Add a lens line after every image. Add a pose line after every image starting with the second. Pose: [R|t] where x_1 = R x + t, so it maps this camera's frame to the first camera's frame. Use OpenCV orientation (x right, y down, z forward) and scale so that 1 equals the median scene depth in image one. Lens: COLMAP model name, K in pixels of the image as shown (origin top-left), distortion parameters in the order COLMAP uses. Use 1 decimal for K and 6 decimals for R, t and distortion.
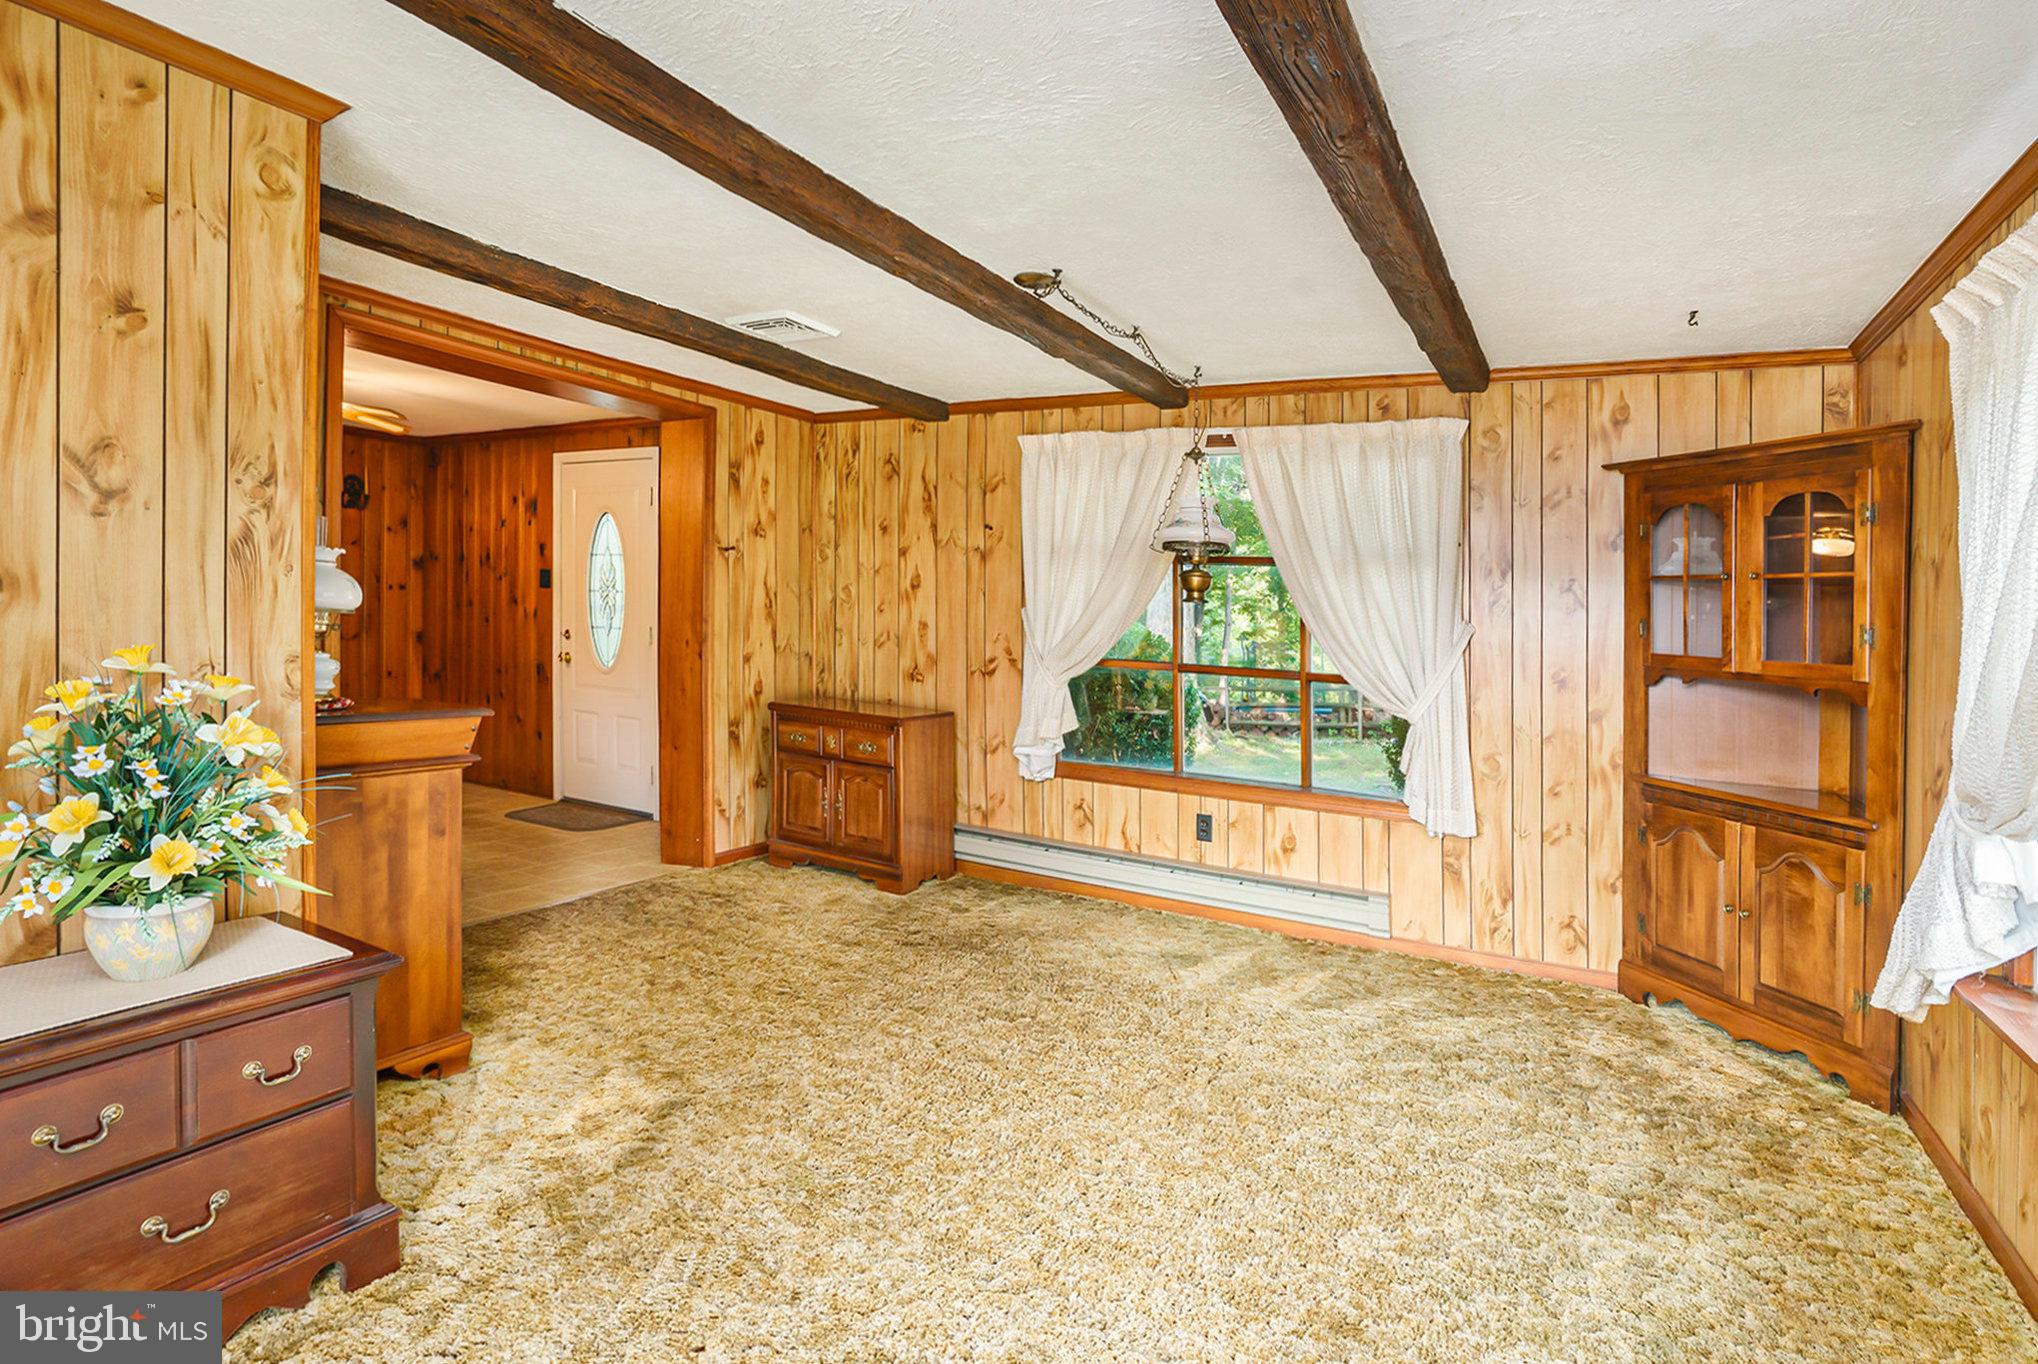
lens RADIAL K [[1024.4, 0, 1003.0], [0, 1024.4, 658.0], [0, 0, 1]] dist [-0.074650, 0.036818]
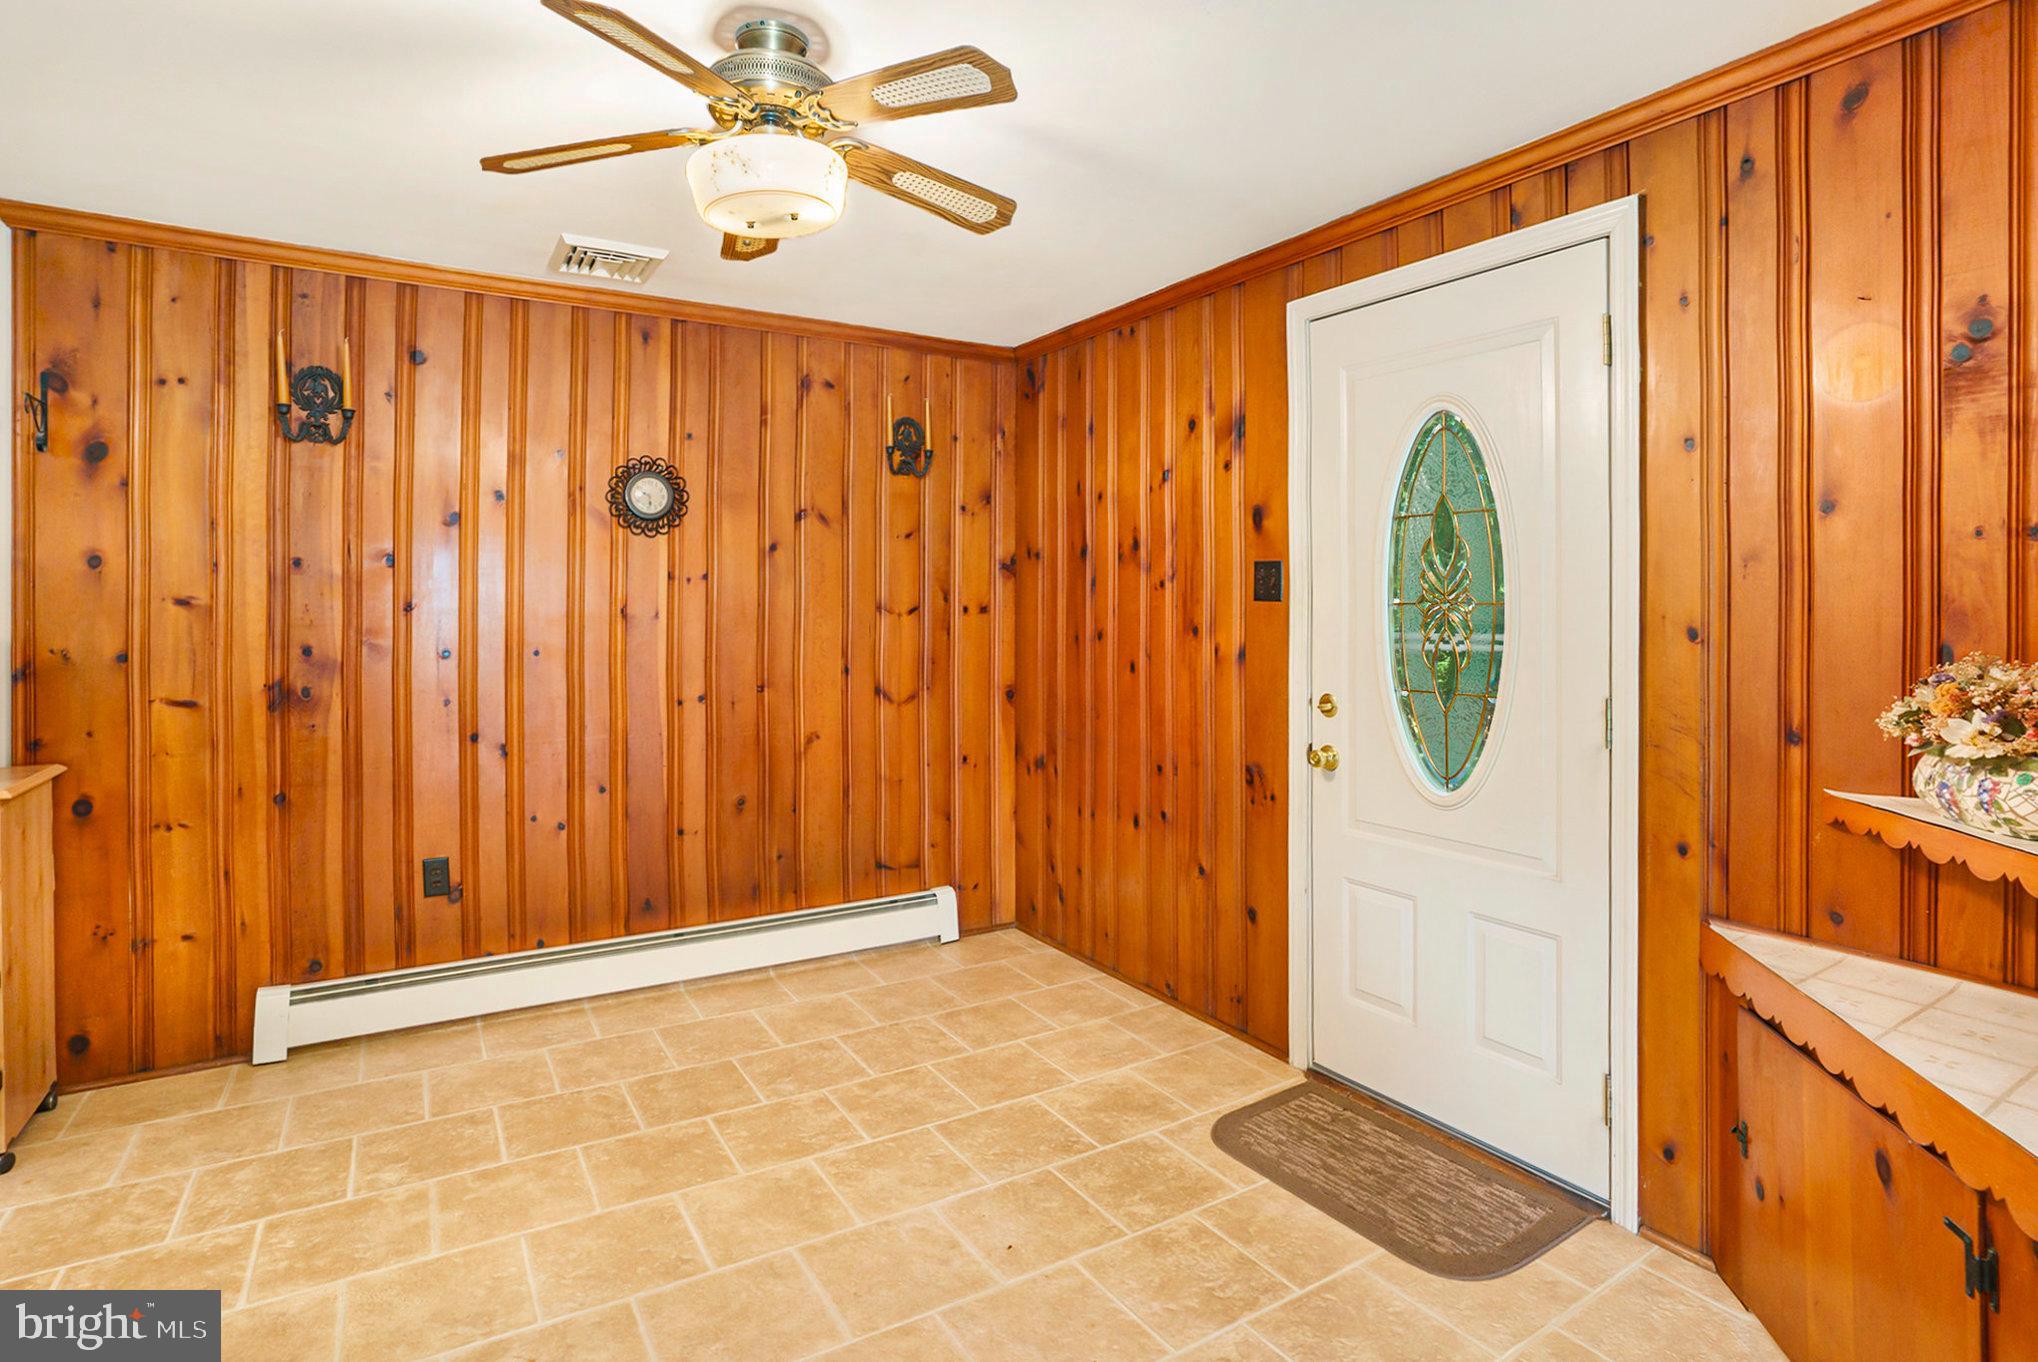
lens RADIAL K [[1017.2, 0, 1016.5], [0, 1017.2, 618.4], [0, 0, 1]] dist [-0.046706, 0.001441]
pose [[0.882986, -0.027198, -0.468611, -0.321382], [0.002915, 0.998618, -0.052465, -0.035838], [0.469390, 0.044960, 0.881845, 0.512499]]
